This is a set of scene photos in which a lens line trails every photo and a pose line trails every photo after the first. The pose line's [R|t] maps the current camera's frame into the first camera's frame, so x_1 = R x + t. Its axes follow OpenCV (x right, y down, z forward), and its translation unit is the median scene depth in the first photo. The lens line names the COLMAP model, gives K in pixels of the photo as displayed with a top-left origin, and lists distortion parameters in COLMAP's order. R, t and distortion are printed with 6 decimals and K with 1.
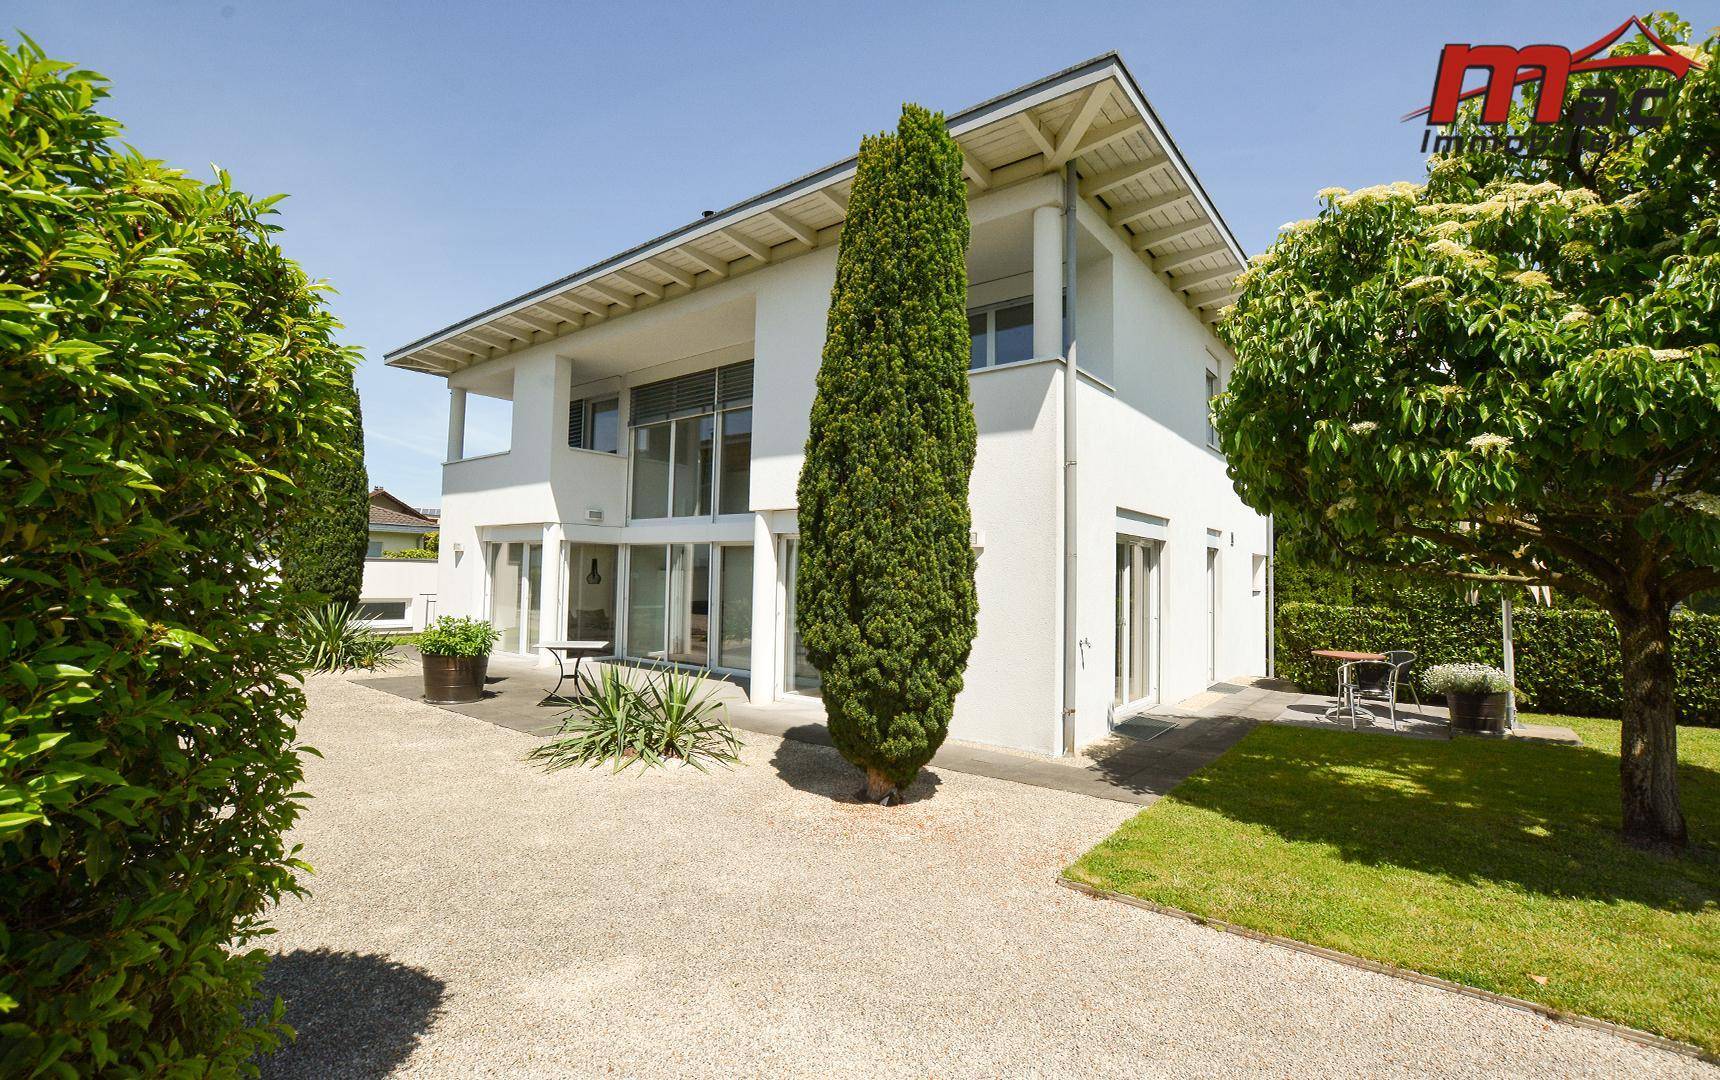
lens RADIAL K [[763.6, 0, 863.1], [0, 763.6, 547.4], [0, 0, 1]] dist [-0.032137, 0.005494]
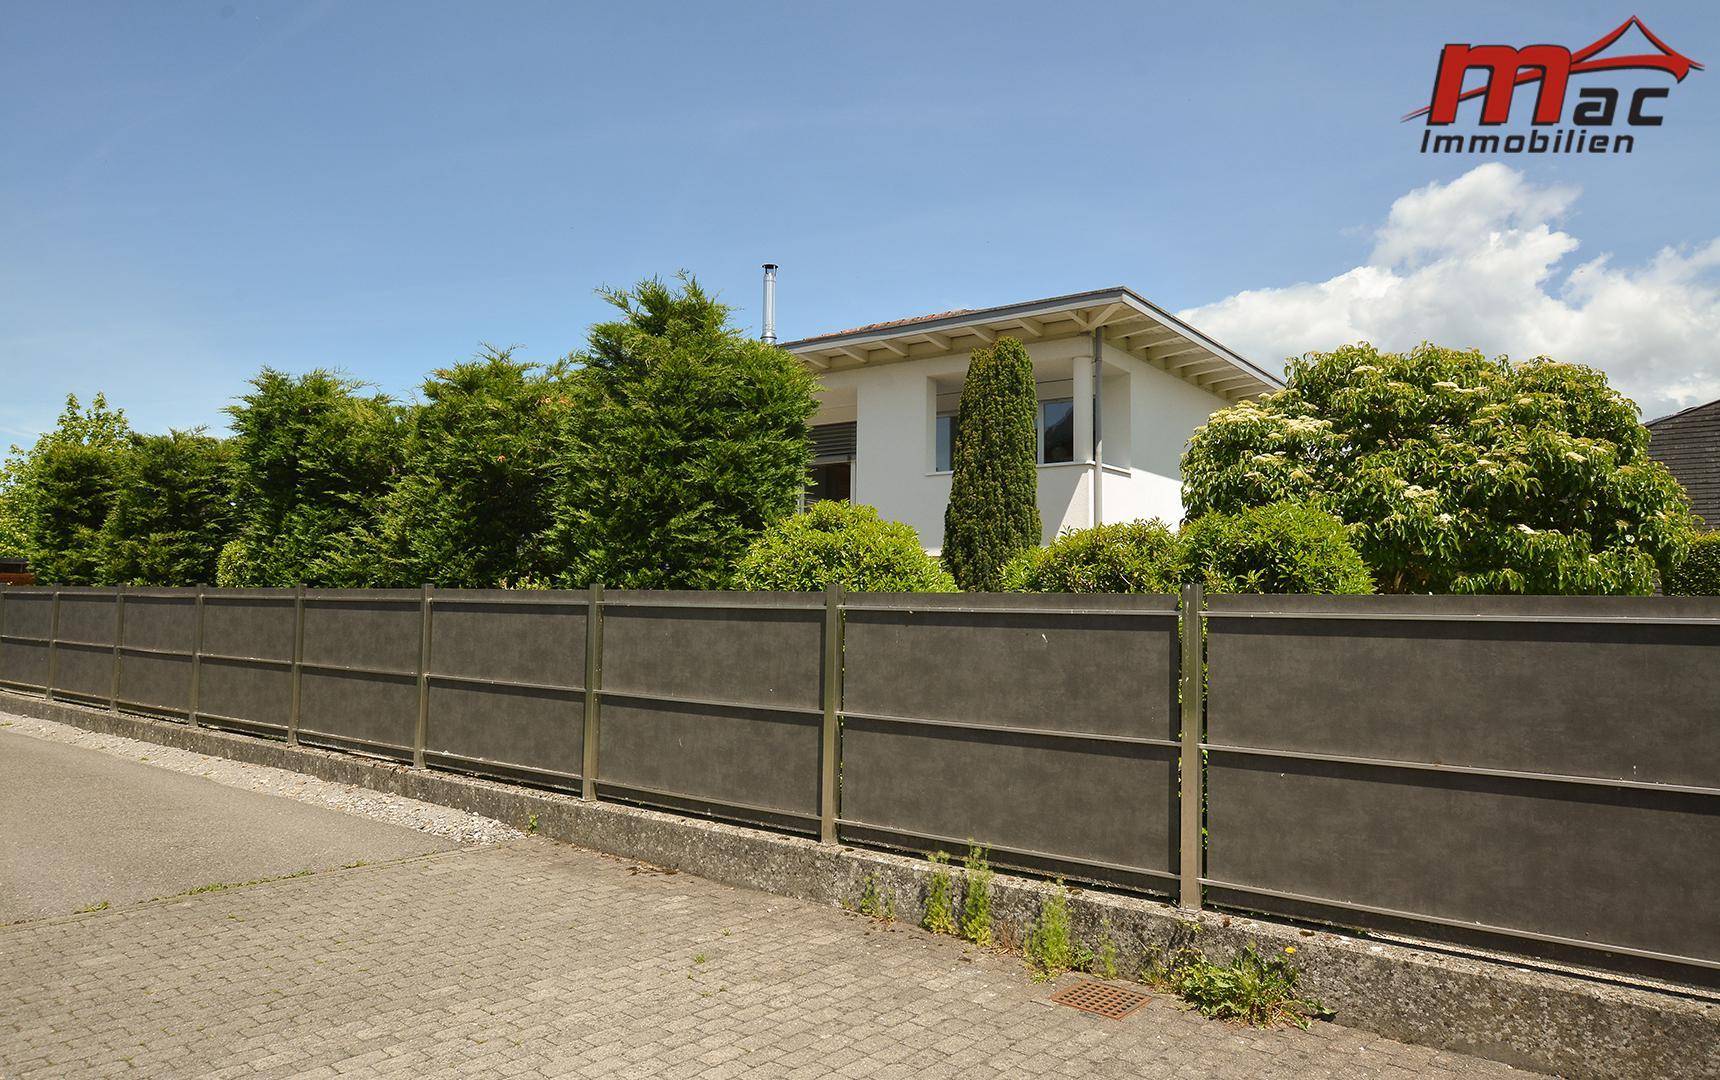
lens RADIAL K [[763.6, 0, 863.1], [0, 763.6, 547.4], [0, 0, 1]] dist [-0.032137, 0.005494]
pose [[0.999137, 0.002775, -0.041442, -0.144925], [-0.004073, 0.999503, -0.031270, -0.037424], [0.041335, 0.031412, 0.998651, -0.584096]]
